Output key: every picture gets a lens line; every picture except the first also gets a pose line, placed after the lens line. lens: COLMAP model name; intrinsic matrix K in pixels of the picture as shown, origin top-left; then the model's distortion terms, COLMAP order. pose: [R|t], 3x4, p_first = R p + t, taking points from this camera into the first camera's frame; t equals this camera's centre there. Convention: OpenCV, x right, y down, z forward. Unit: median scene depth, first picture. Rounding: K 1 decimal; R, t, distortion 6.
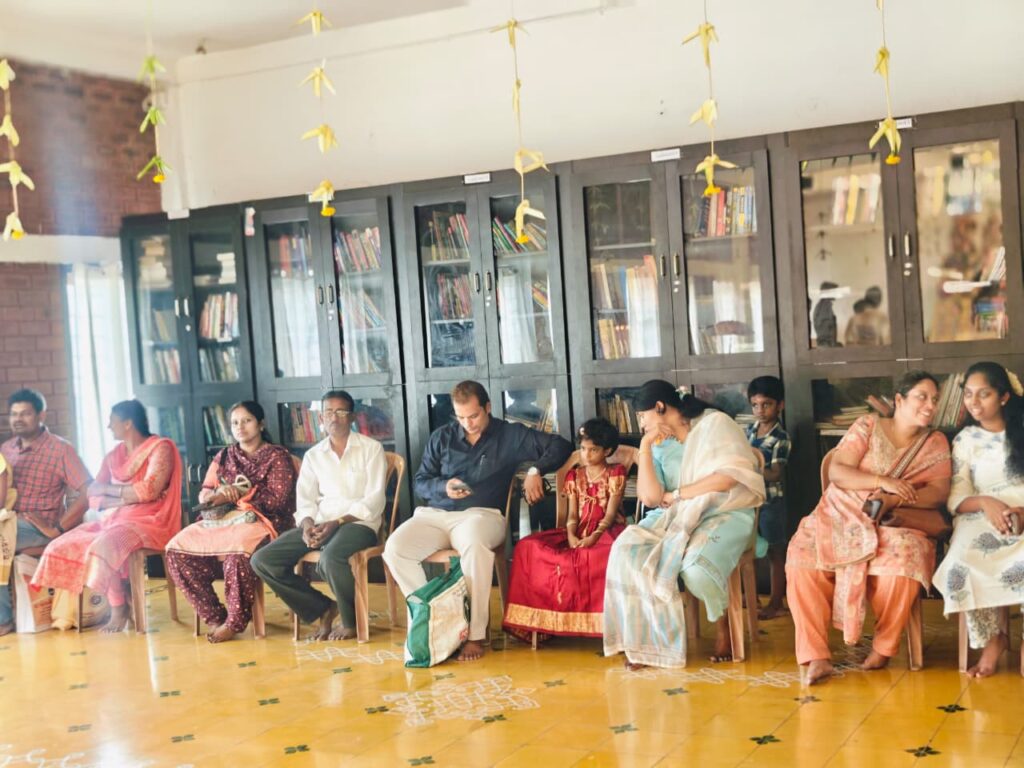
lens RADIAL K [[1409.0, 0, 512.0], [0, 1409.0, 384.0], [0, 0, 1]] dist [-0.016020, -0.073344]
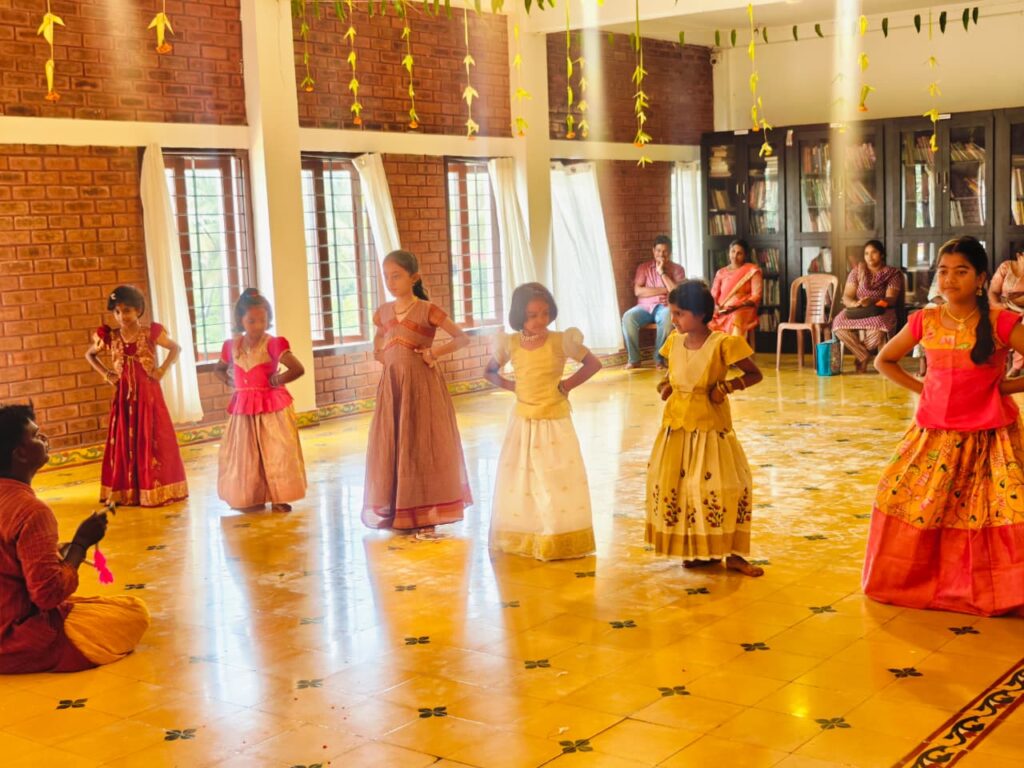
lens RADIAL K [[1409.0, 0, 512.0], [0, 1409.0, 384.0], [0, 0, 1]] dist [-0.016020, -0.073344]
pose [[0.988791, 0.035234, -0.145088, -0.252215], [-0.021760, 0.995388, 0.093427, 0.025526], [0.147710, -0.089223, 0.984998, -0.698308]]
